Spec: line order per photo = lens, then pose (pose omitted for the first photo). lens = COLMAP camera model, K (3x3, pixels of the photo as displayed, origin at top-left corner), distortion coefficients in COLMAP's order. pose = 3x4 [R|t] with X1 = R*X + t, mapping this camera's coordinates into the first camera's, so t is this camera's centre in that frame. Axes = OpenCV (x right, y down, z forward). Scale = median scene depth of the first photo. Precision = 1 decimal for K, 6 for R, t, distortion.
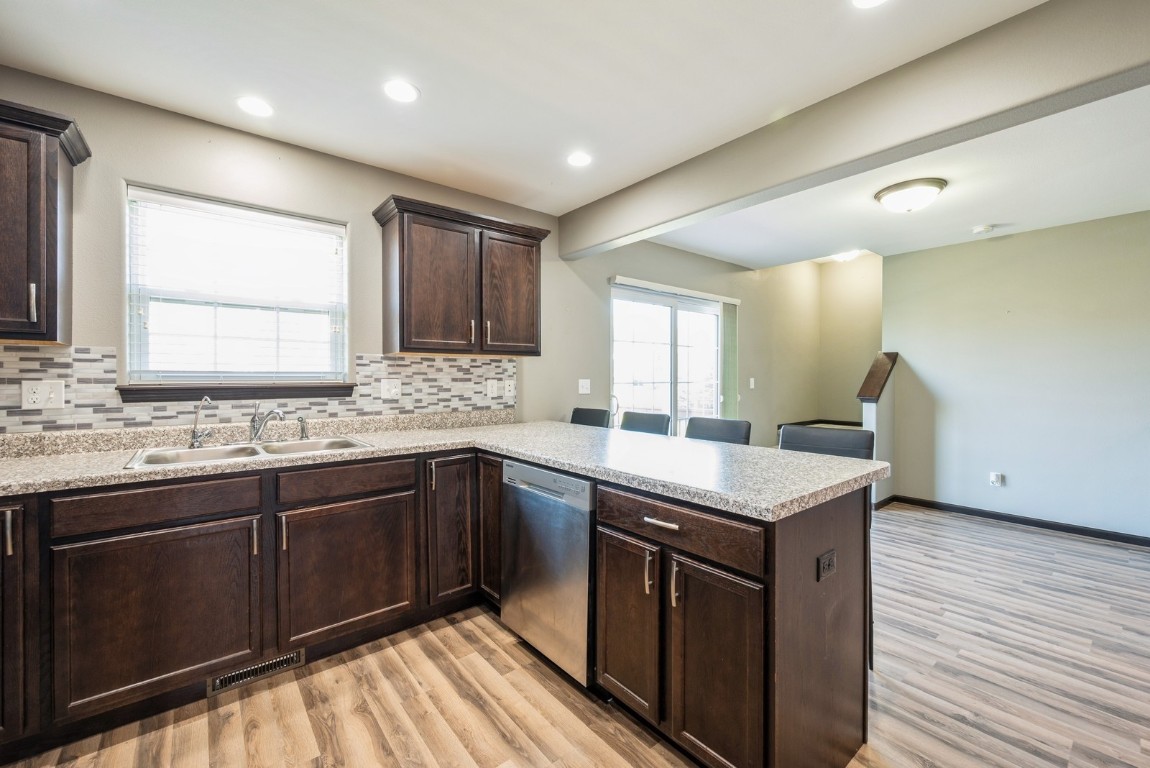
lens RADIAL K [[469.2, 0, 577.4], [0, 469.2, 379.8], [0, 0, 1]] dist [-0.001162, 0.000498]
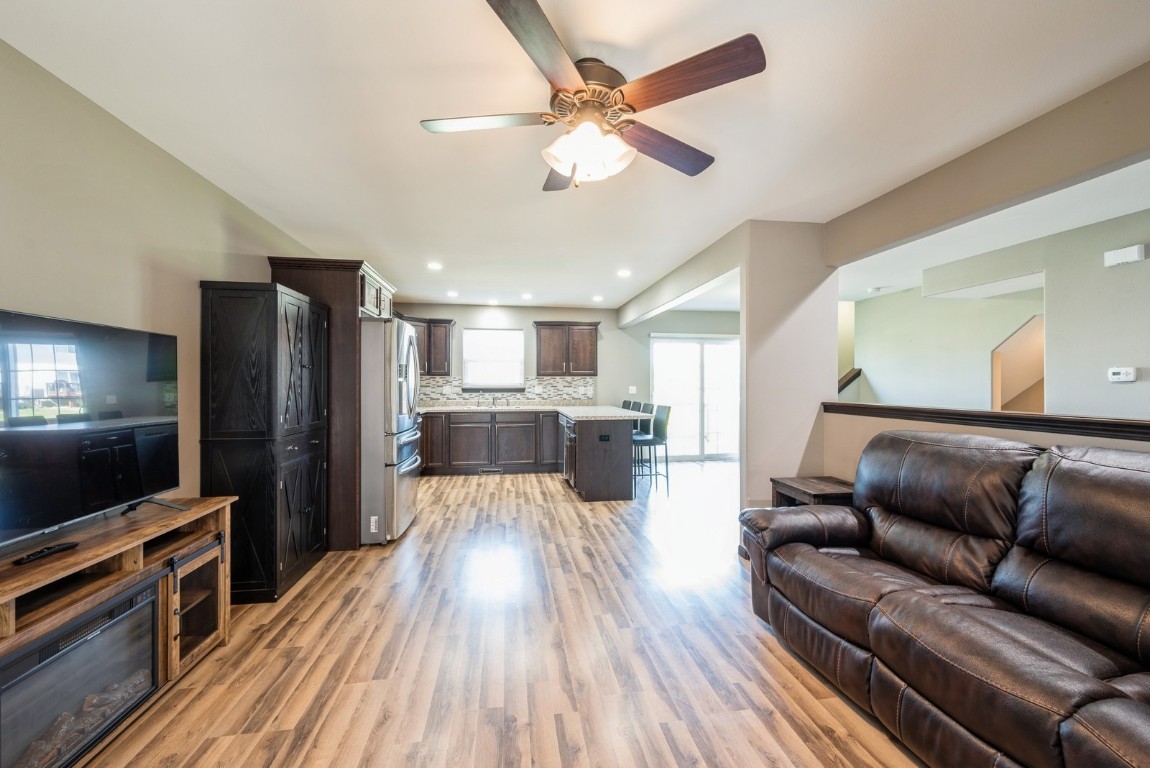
lens RADIAL K [[455.0, 0, 579.8], [0, 455.0, 388.4], [0, 0, 1]] dist [0.000938, 0.000116]
pose [[0.862648, 0.005858, -0.505771, 1.317216], [-0.004482, 0.999982, 0.003937, 0.000077], [0.505785, -0.001129, 0.862659, -1.303877]]
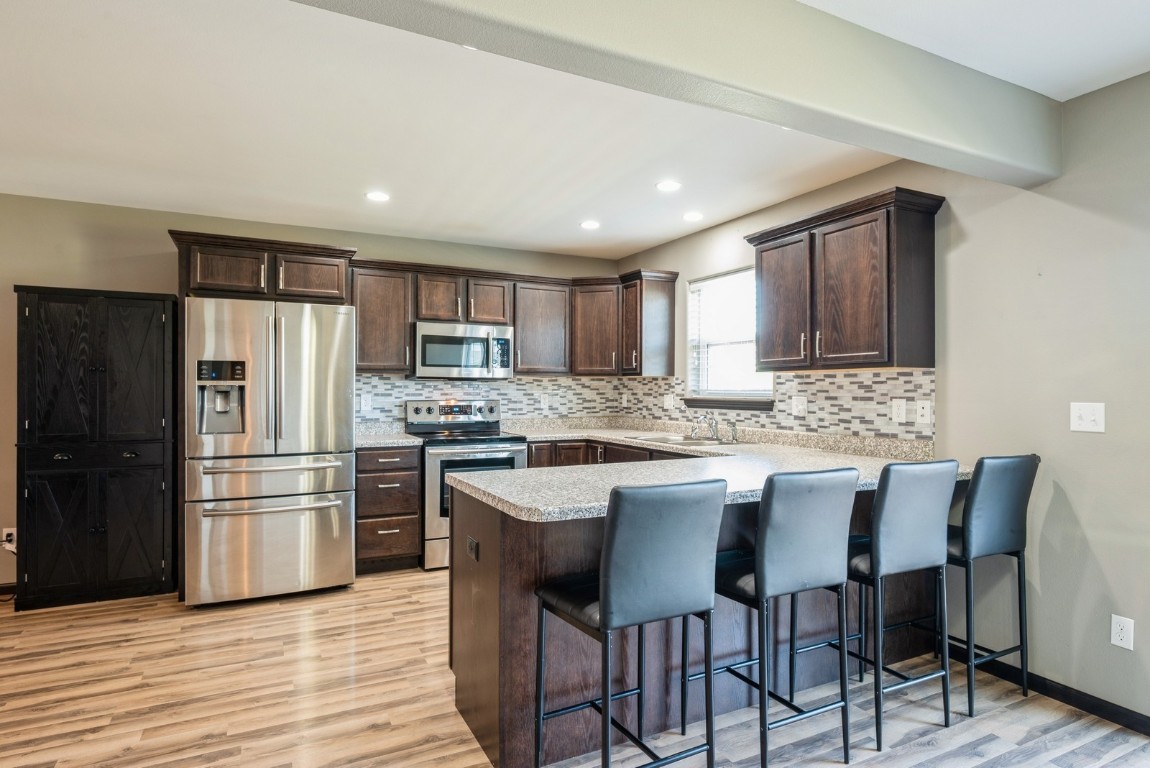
lens RADIAL K [[630.0, 0, 575.3], [0, 630.0, 391.4], [0, 0, 1]] dist [-0.001145, 0.001507]
pose [[-0.219689, 0.003204, -0.975565, 1.291575], [-0.009592, 0.999939, 0.005444, -0.019080], [0.975523, 0.010553, -0.219645, 1.001141]]
